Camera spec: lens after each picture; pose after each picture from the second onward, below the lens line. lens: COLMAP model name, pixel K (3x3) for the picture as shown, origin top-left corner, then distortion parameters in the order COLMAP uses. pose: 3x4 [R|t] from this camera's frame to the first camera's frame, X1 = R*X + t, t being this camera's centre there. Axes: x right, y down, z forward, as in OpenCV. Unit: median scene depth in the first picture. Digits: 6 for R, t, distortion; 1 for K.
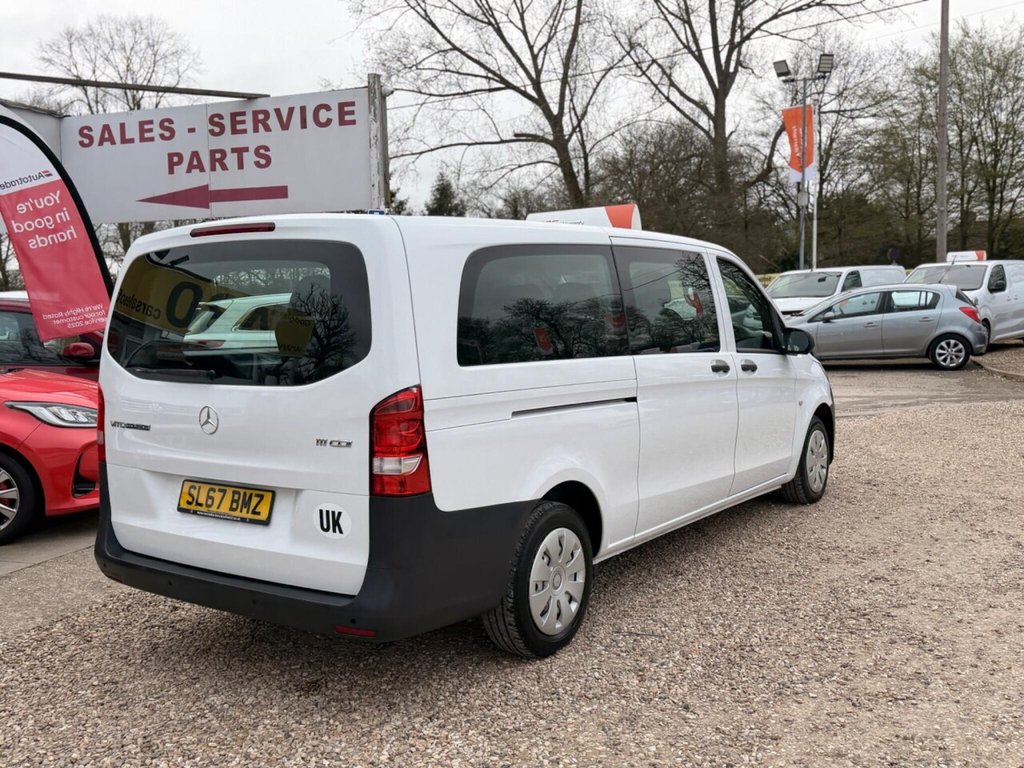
lens RADIAL K [[960.7, 0, 523.1], [0, 960.7, 391.0], [0, 0, 1]] dist [0.038975, 0.000000]
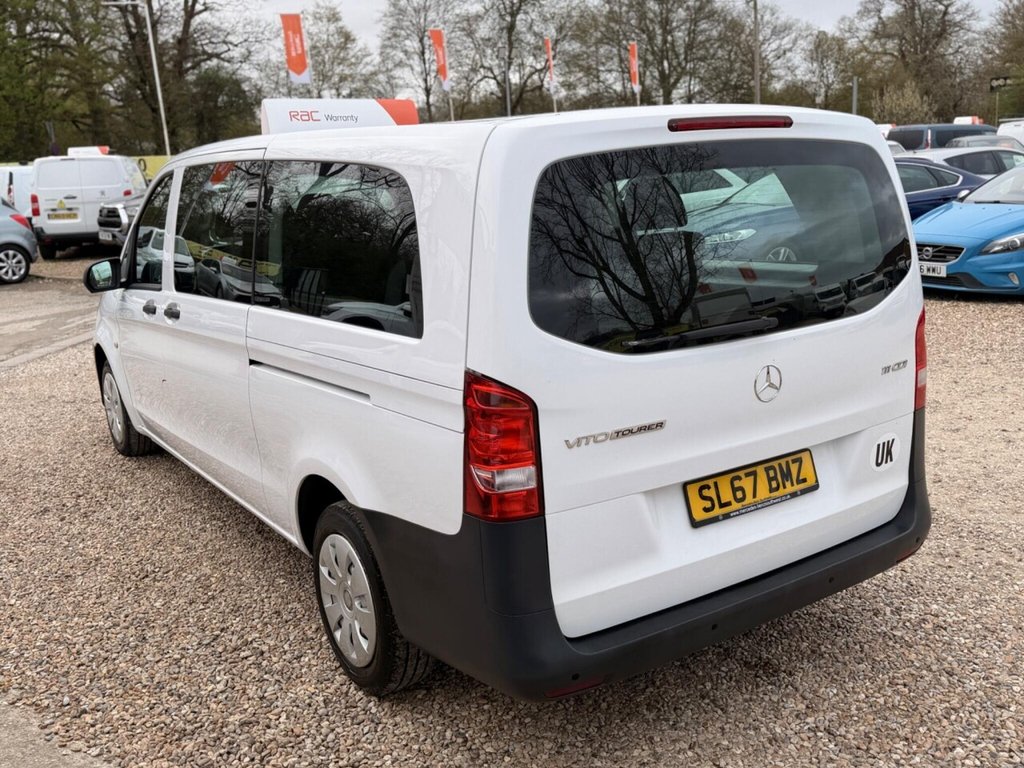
lens RADIAL K [[960.7, 0, 521.8], [0, 960.7, 384.7], [0, 0, 1]] dist [0.038975, 0.000000]
pose [[0.377715, -0.203055, 0.903382, -0.691635], [0.119857, 0.978171, 0.169752, -0.075886], [-0.918132, 0.044159, 0.393808, 0.569713]]
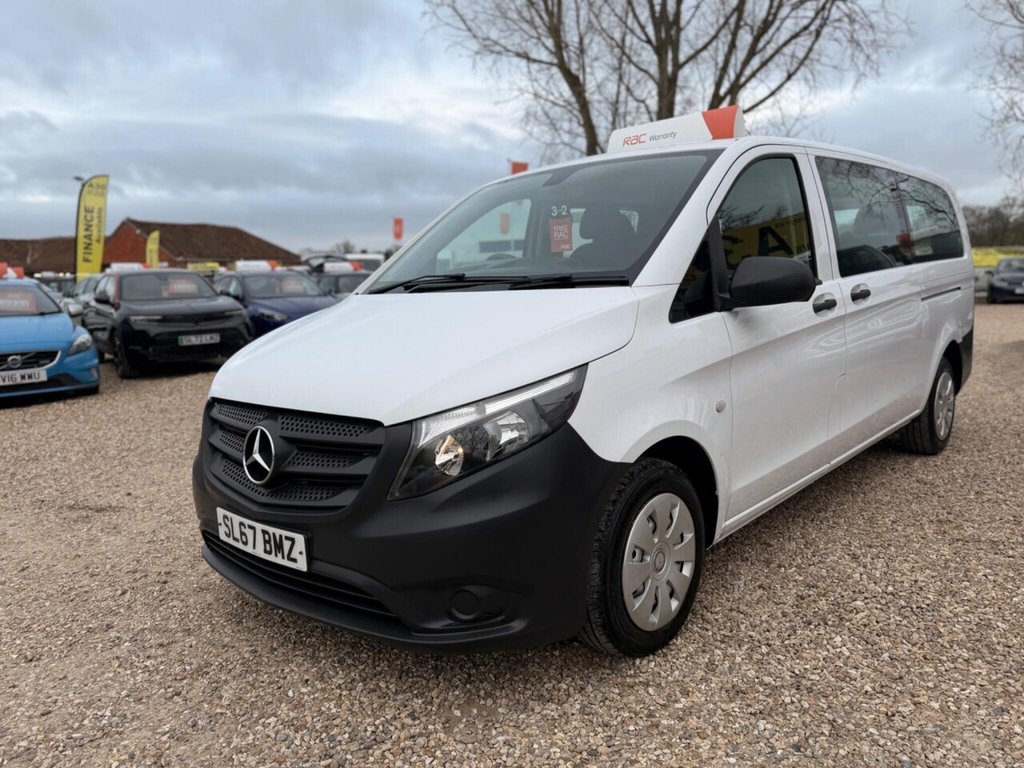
lens RADIAL K [[764.5, 0, 522.0], [0, 764.5, 384.6], [0, 0, 1]] dist [0.064607, -0.078051]
pose [[-0.990542, 0.044637, 0.129747, 0.120041], [0.072648, 0.972803, 0.219948, -0.123375], [-0.116400, 0.227294, -0.966845, 1.808745]]
